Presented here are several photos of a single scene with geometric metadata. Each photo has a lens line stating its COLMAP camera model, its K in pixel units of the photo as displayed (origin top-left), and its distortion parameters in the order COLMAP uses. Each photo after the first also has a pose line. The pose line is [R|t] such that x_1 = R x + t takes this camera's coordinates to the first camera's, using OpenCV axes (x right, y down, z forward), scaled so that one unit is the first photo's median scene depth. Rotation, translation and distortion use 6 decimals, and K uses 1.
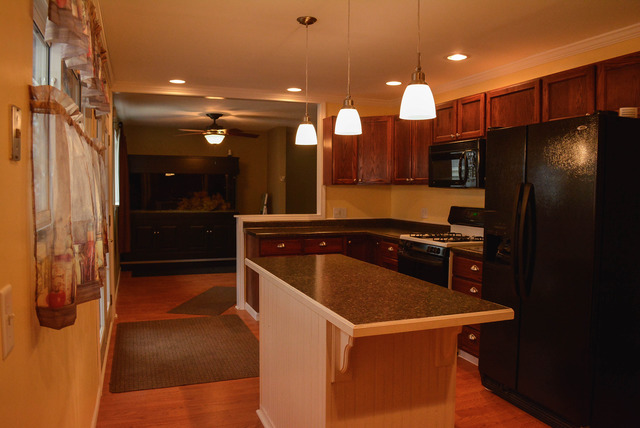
lens RADIAL K [[503.6, 0, 320.0], [0, 503.6, 214.0], [0, 0, 1]] dist [-0.083104, 0.002691]
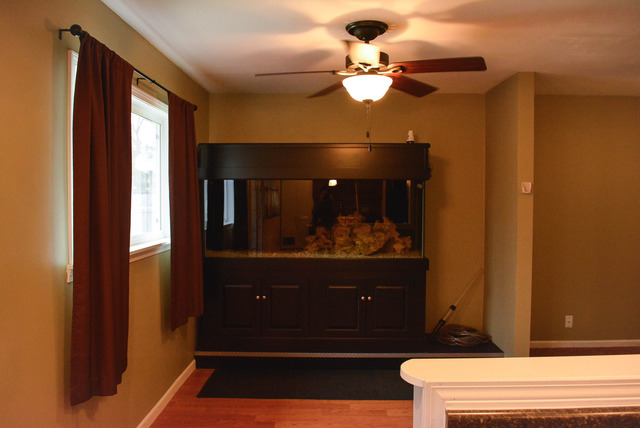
lens RADIAL K [[503.6, 0, 320.0], [0, 503.6, 214.0], [0, 0, 1]] dist [-0.083104, 0.002691]
pose [[0.929614, 0.010665, -0.368381, -0.082755], [-0.014414, 0.999869, -0.007426, -0.041680], [0.368254, 0.012214, 0.929645, 0.523386]]
